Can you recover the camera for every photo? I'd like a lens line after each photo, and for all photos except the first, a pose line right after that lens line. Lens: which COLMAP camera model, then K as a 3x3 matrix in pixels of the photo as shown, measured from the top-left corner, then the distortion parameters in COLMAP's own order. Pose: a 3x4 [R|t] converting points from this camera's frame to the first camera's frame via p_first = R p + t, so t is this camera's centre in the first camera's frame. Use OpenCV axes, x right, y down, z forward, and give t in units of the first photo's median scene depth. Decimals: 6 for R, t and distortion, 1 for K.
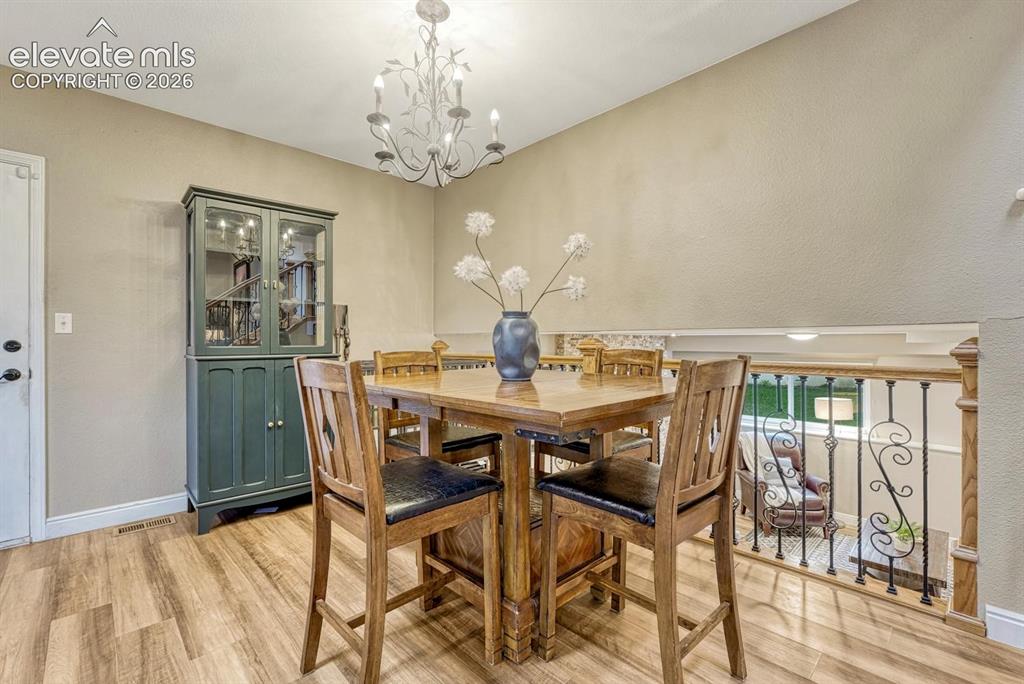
lens RADIAL K [[446.6, 0, 512.0], [0, 446.6, 342.0], [0, 0, 1]] dist [-0.013936, 0.000506]
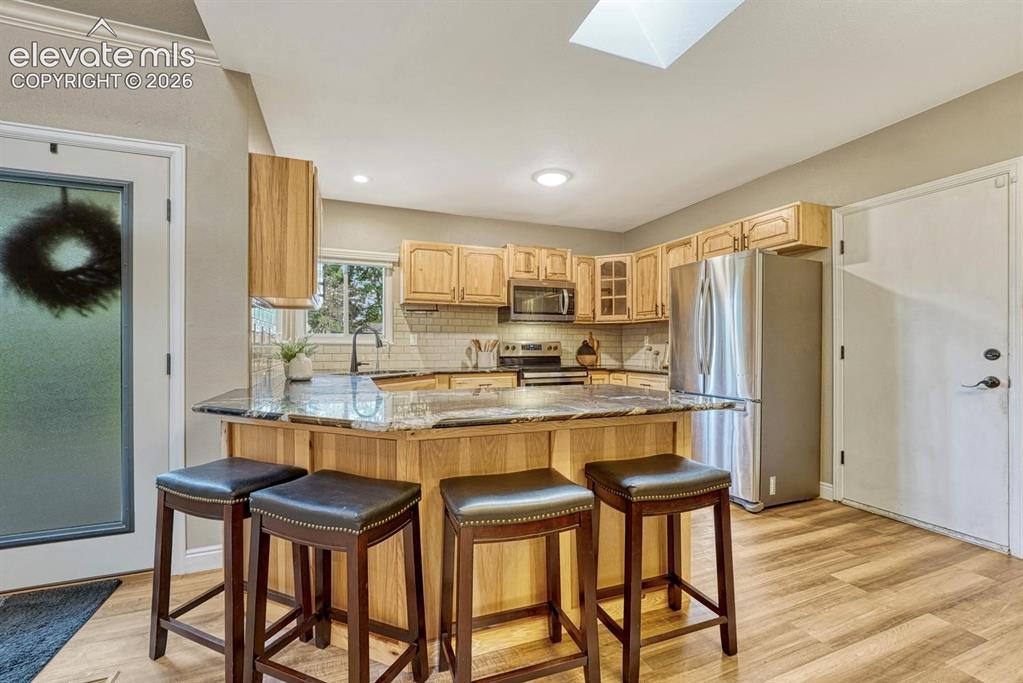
lens RADIAL K [[433.0, 0, 510.4], [0, 433.0, 347.9], [0, 0, 1]] dist [-0.001261, -0.000209]
pose [[-0.374010, 0.004268, -0.927415, 0.220000], [0.001894, 0.999991, 0.003838, -0.011319], [0.927423, -0.000321, -0.374015, 0.324979]]
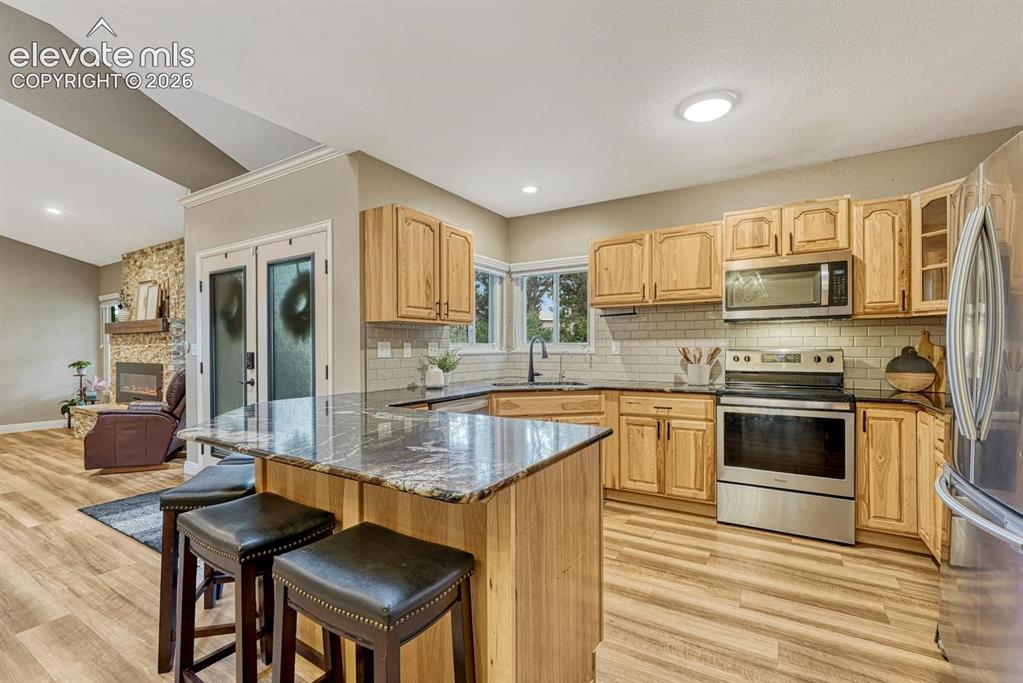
lens RADIAL K [[455.4, 0, 515.0], [0, 455.4, 351.9], [0, 0, 1]] dist [-0.001624, -0.000353]
pose [[-0.965023, 0.010889, -0.261939, -0.528455], [0.008454, 0.999910, 0.010422, -0.047036], [0.262029, 0.007843, -0.965028, 0.807121]]
